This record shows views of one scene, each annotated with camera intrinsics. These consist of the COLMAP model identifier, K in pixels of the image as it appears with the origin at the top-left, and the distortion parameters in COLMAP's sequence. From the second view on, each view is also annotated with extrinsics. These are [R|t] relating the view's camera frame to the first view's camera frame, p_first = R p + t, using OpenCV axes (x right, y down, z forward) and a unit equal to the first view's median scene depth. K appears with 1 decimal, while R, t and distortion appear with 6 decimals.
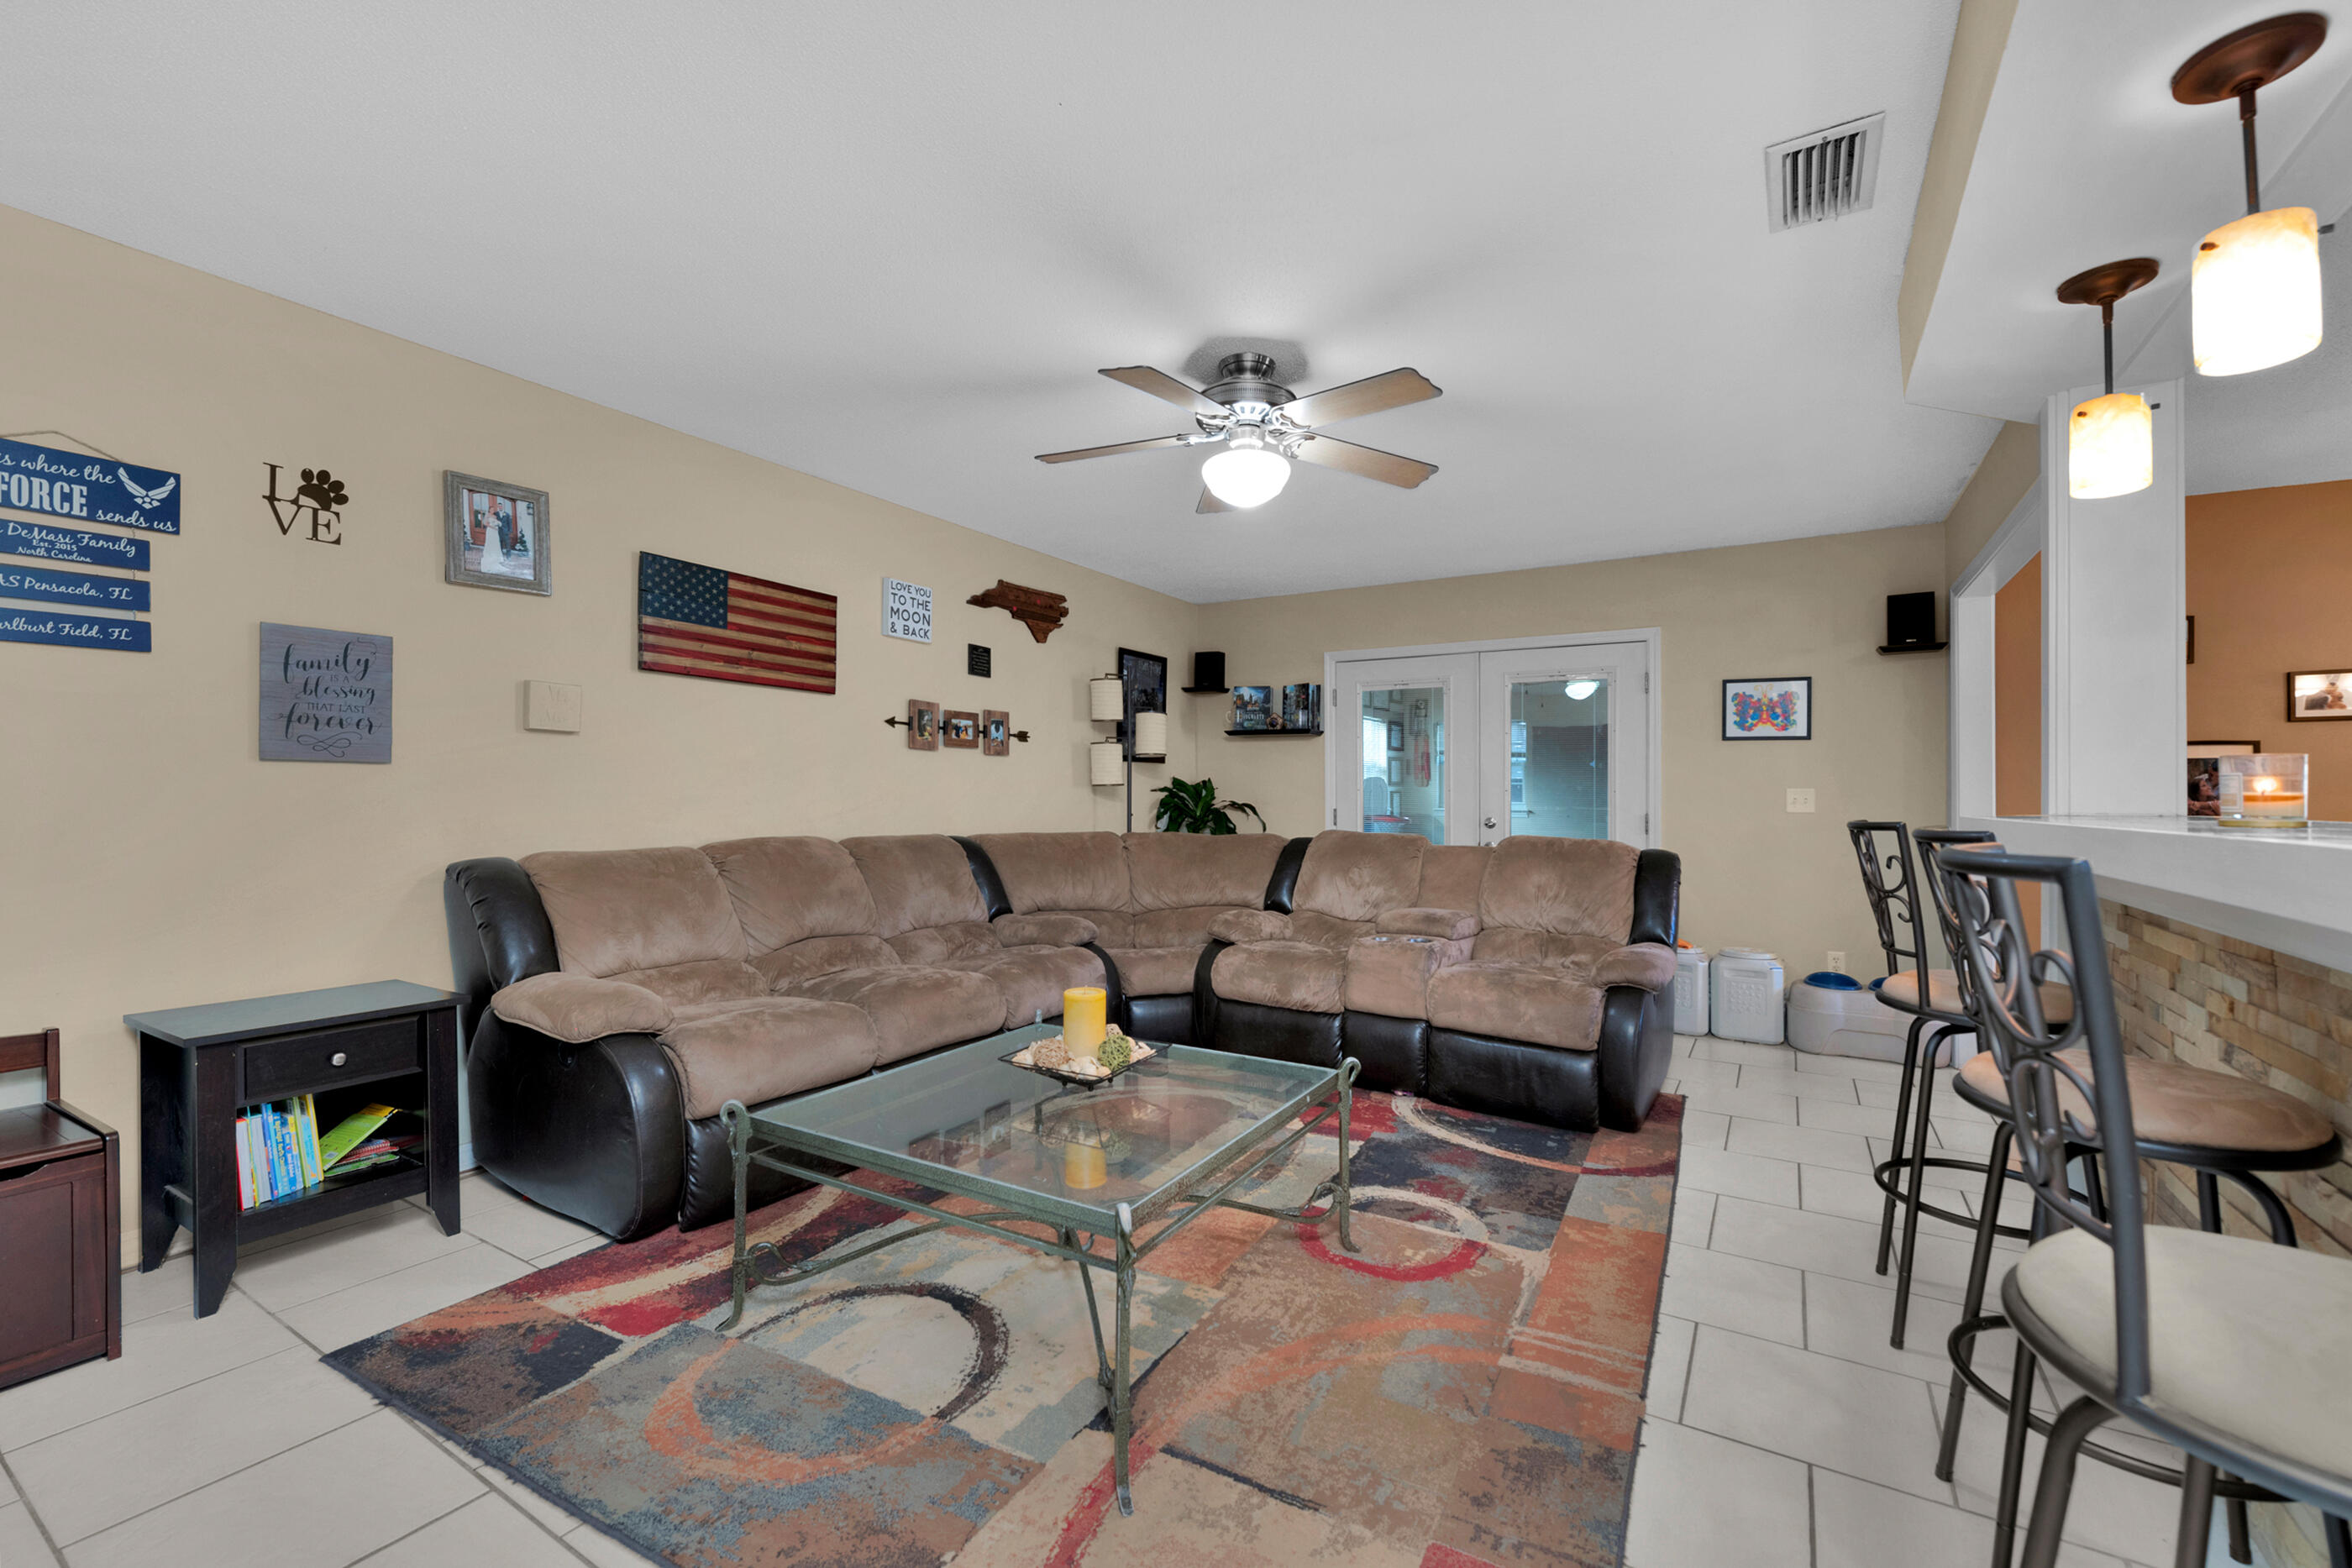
lens RADIAL K [[956.5, 0, 1216.3], [0, 956.5, 790.1], [0, 0, 1]] dist [-0.002275, -0.000496]
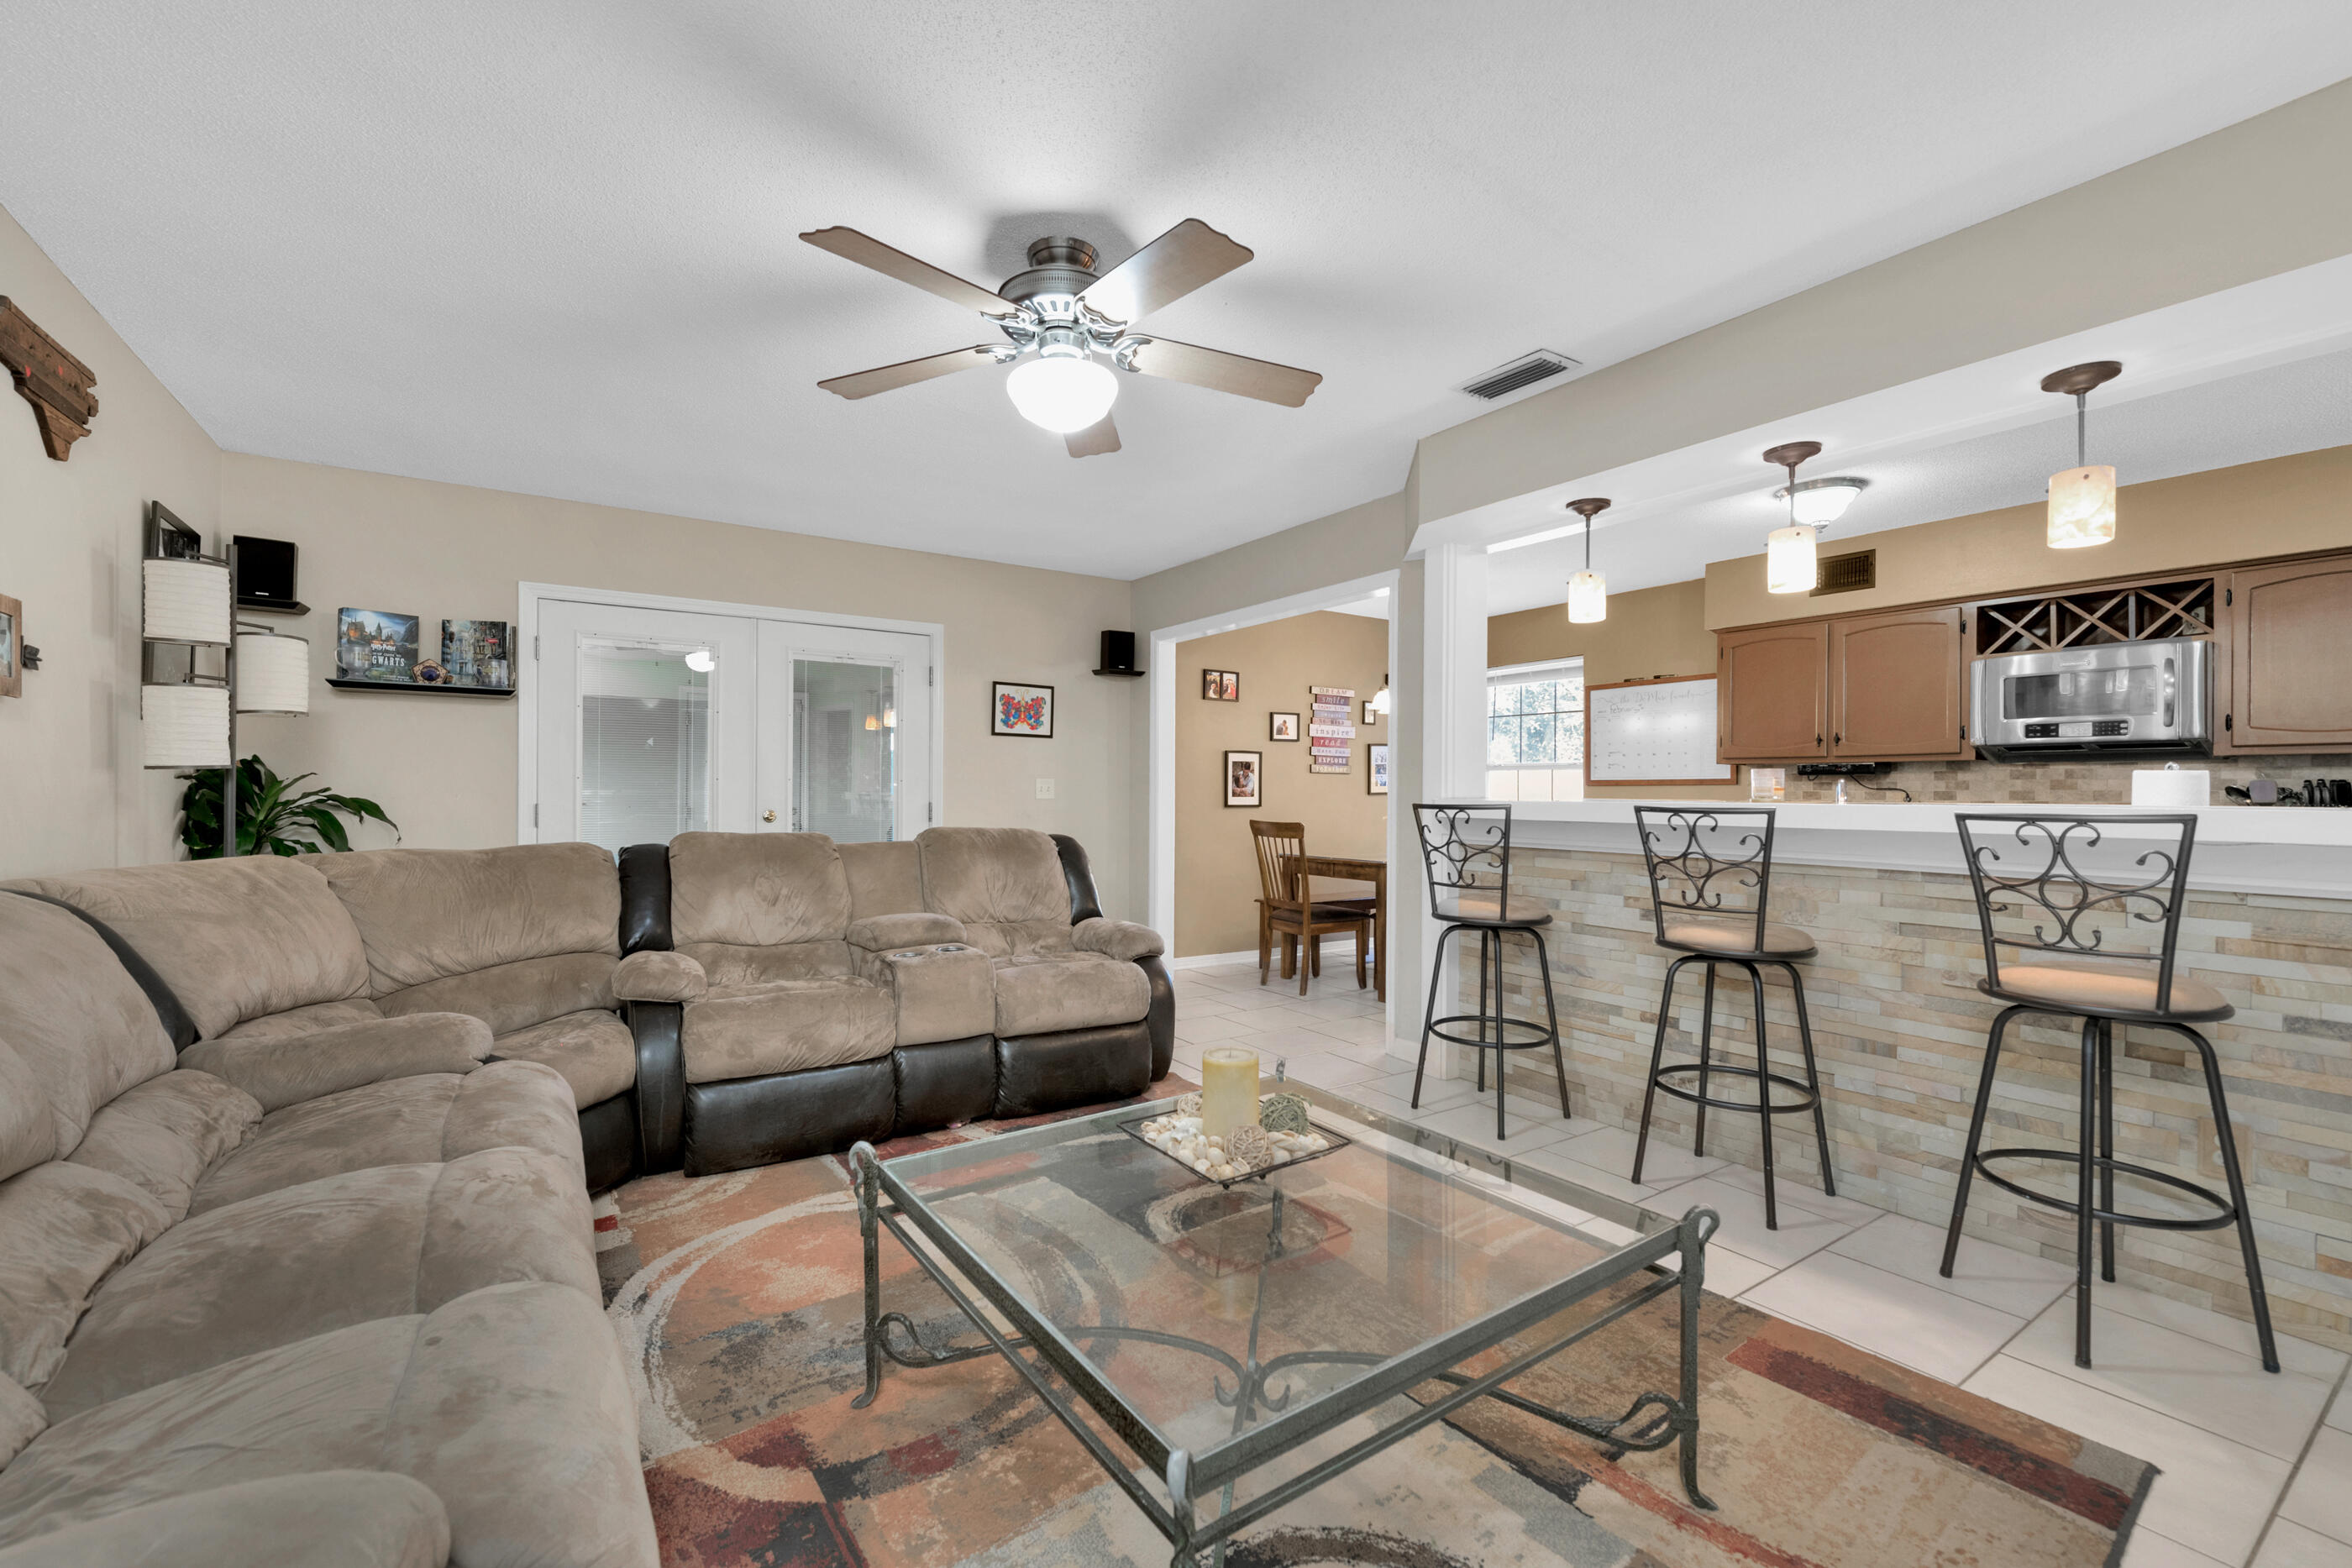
lens RADIAL K [[955.7, 0, 1177.3], [0, 955.7, 775.9], [0, 0, 1]] dist [-0.000465, -0.004270]
pose [[0.434135, 0.008020, 0.900812, -0.516802], [-0.002945, 0.999968, -0.007484, 0.003783], [-0.900843, 0.000596, 0.434145, 0.447118]]
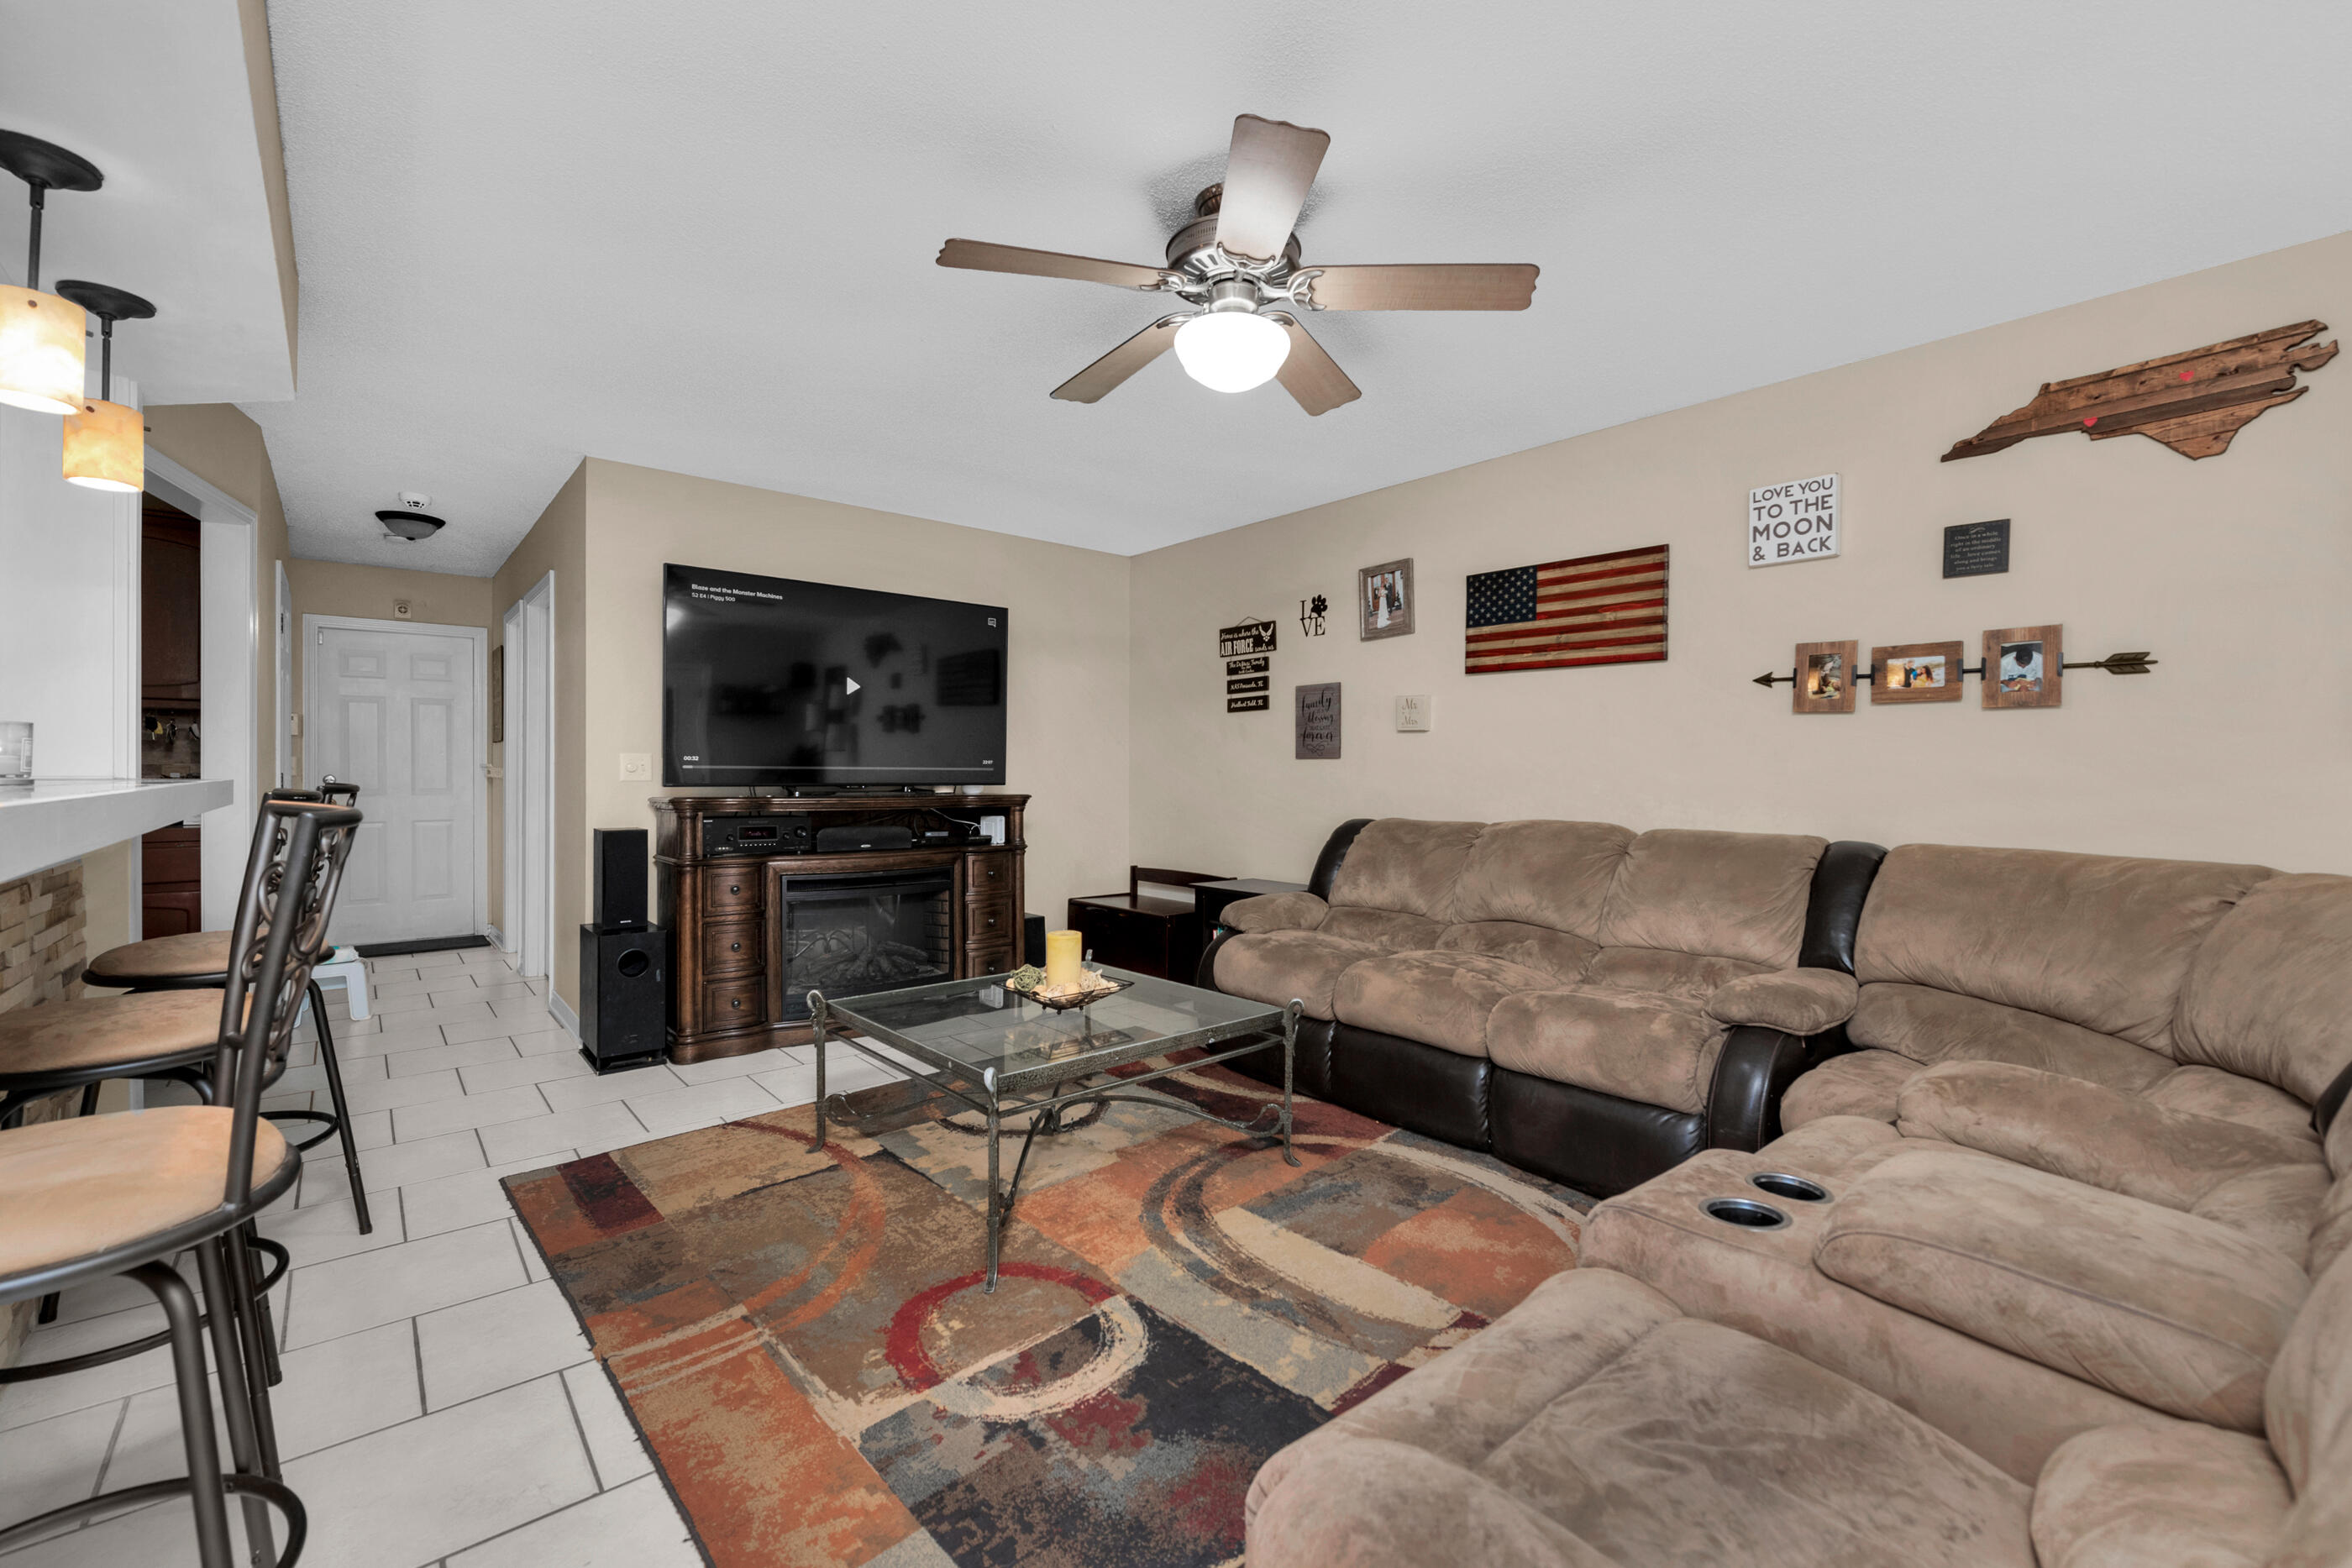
lens RADIAL K [[976.7, 0, 1193.1], [0, 976.7, 793.8], [0, 0, 1]] dist [0.001490, -0.004600]
pose [[-0.321050, 0.009878, -0.947011, 0.616899], [-0.003038, 0.999930, 0.011459, 0.011141], [0.947057, 0.006556, -0.320998, 0.971348]]
